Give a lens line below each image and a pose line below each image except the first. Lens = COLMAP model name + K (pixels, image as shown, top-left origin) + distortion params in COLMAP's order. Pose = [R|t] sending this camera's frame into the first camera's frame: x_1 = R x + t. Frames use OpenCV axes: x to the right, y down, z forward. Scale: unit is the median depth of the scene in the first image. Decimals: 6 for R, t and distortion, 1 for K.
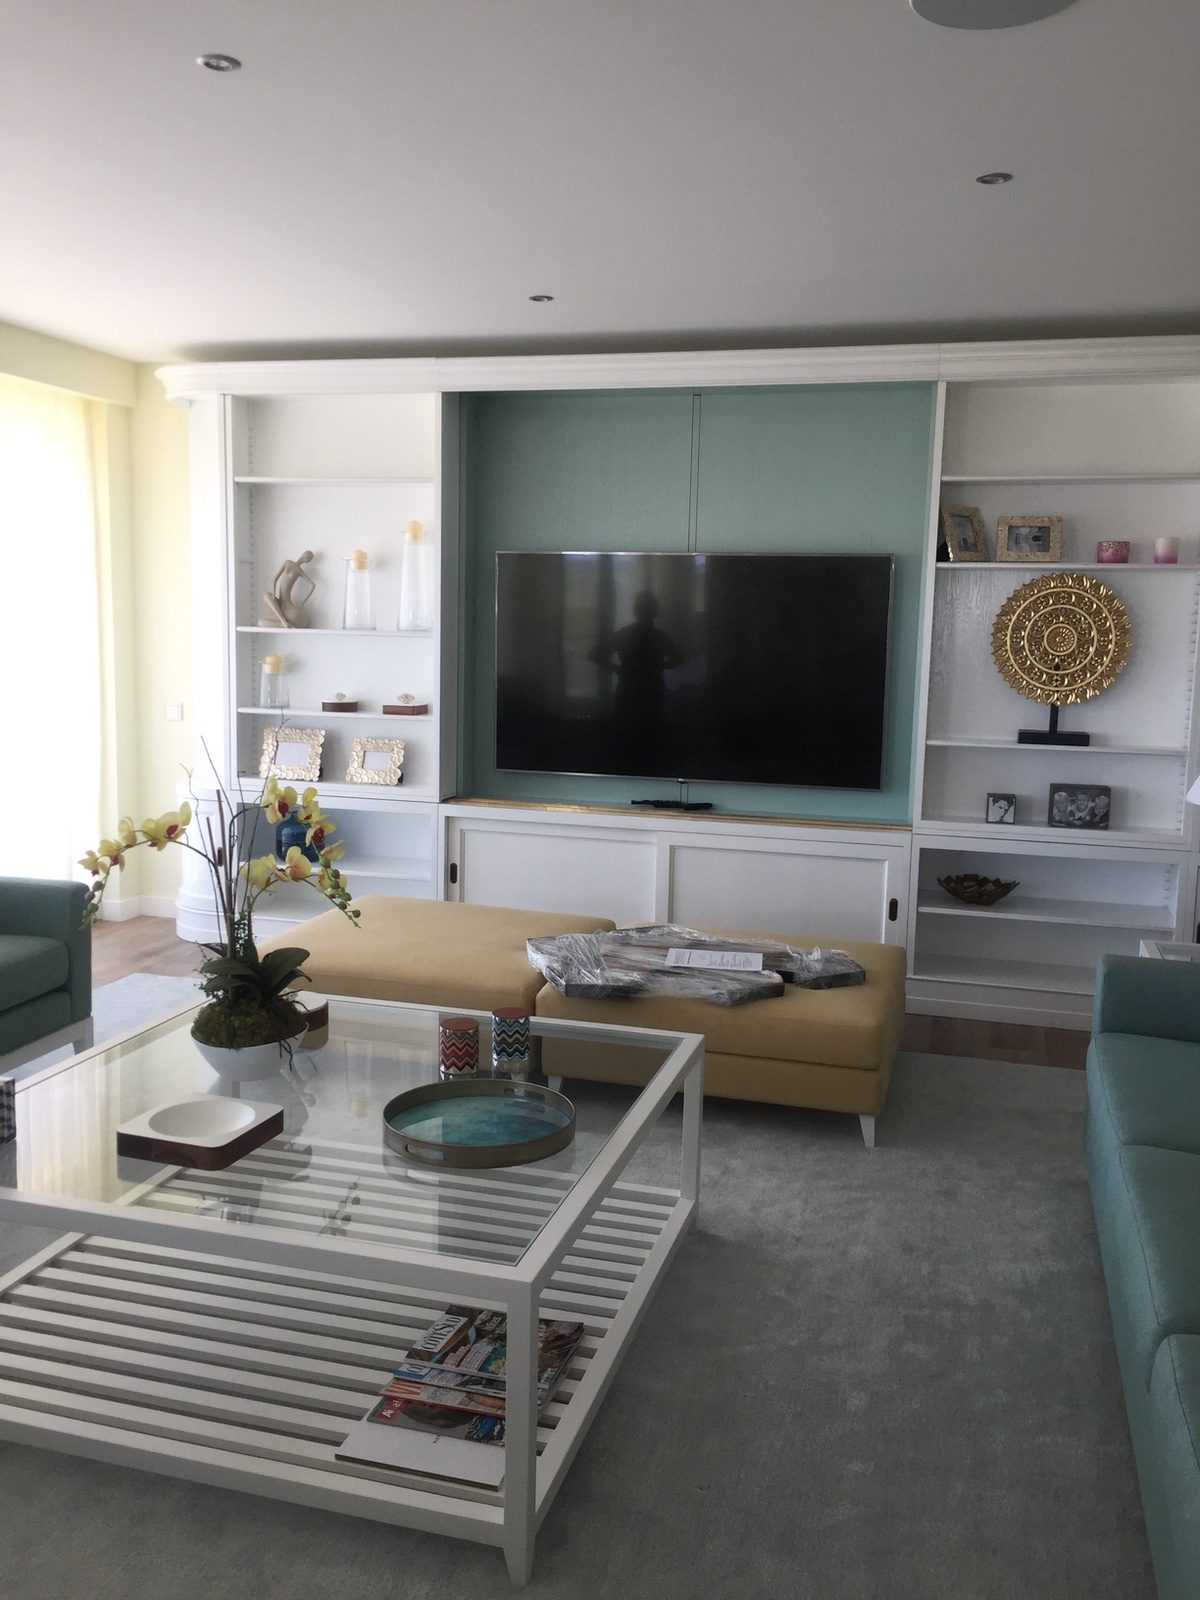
lens RADIAL K [[1366.4, 0, 600.0], [0, 1366.4, 800.0], [0, 0, 1]] dist [0.072509, -0.090674]
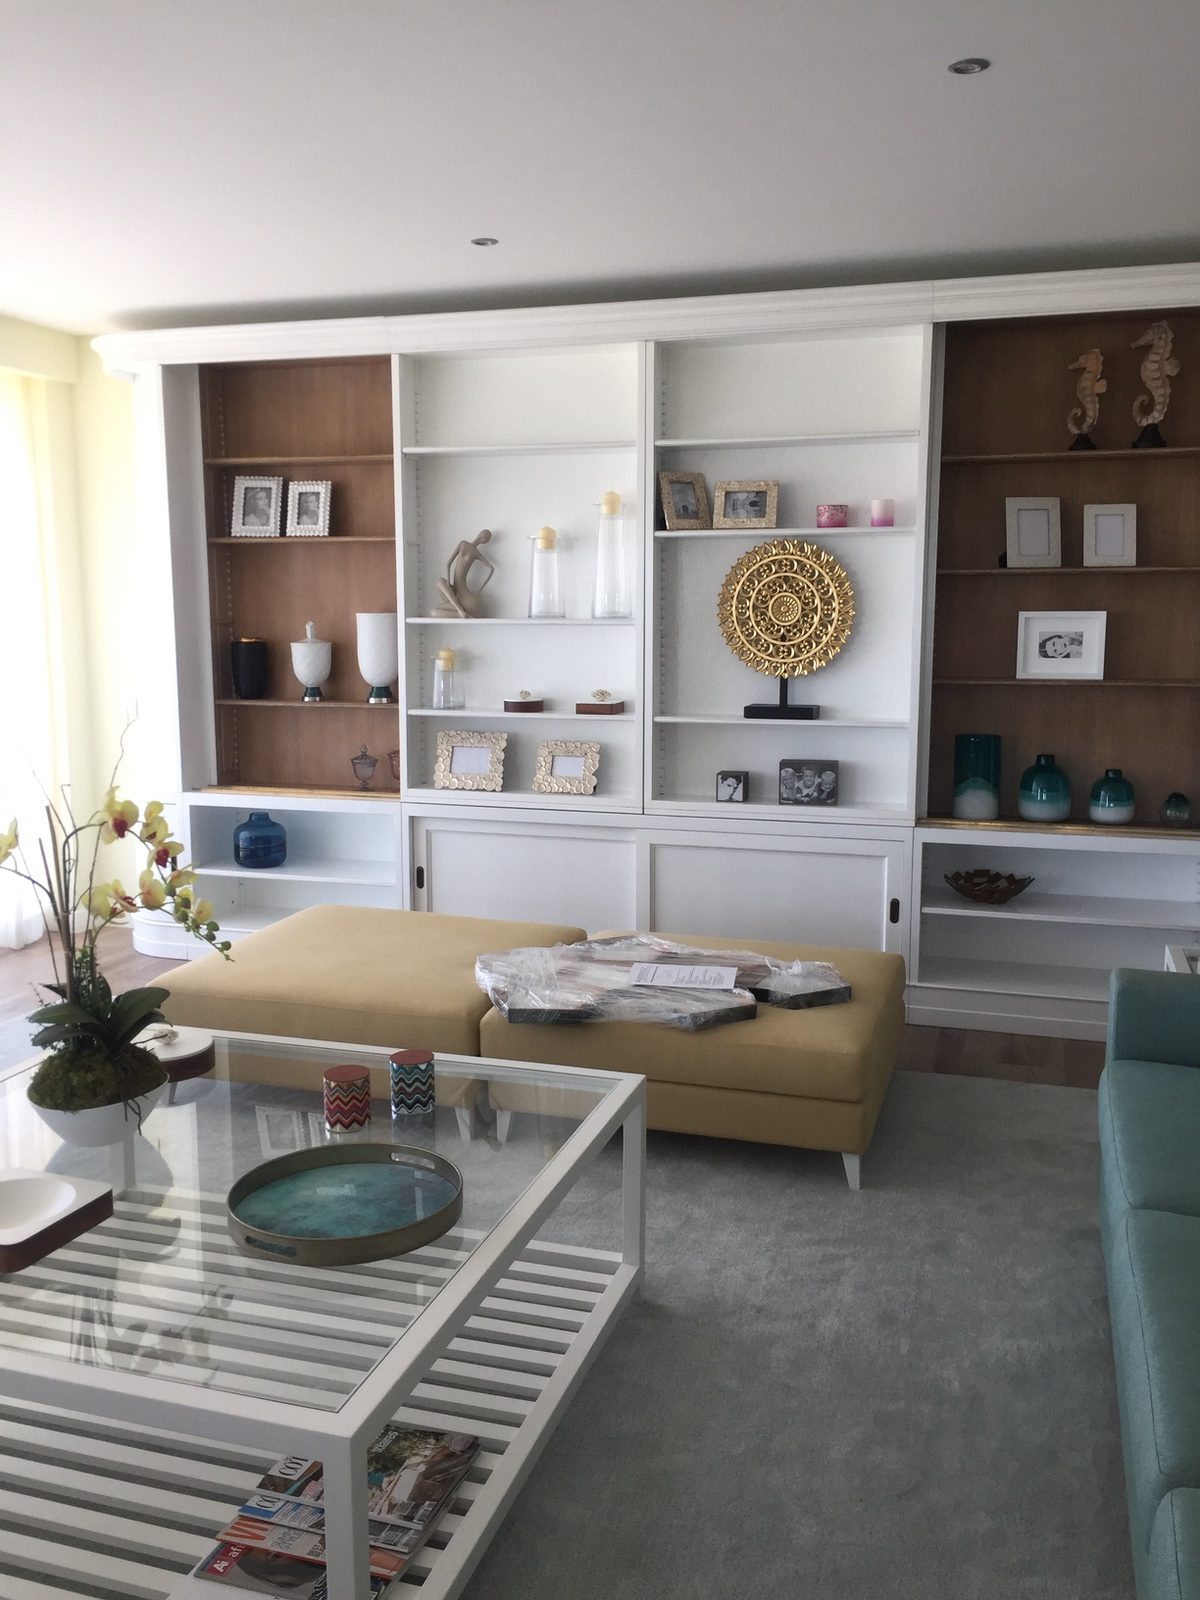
lens RADIAL K [[1366.4, 0, 600.0], [0, 1366.4, 800.0], [0, 0, 1]] dist [0.072509, -0.090674]
pose [[0.999270, -0.019730, -0.032713, 0.078363], [0.020131, 0.999726, 0.011979, -0.012636], [0.032468, -0.012629, 0.999393, 0.136922]]
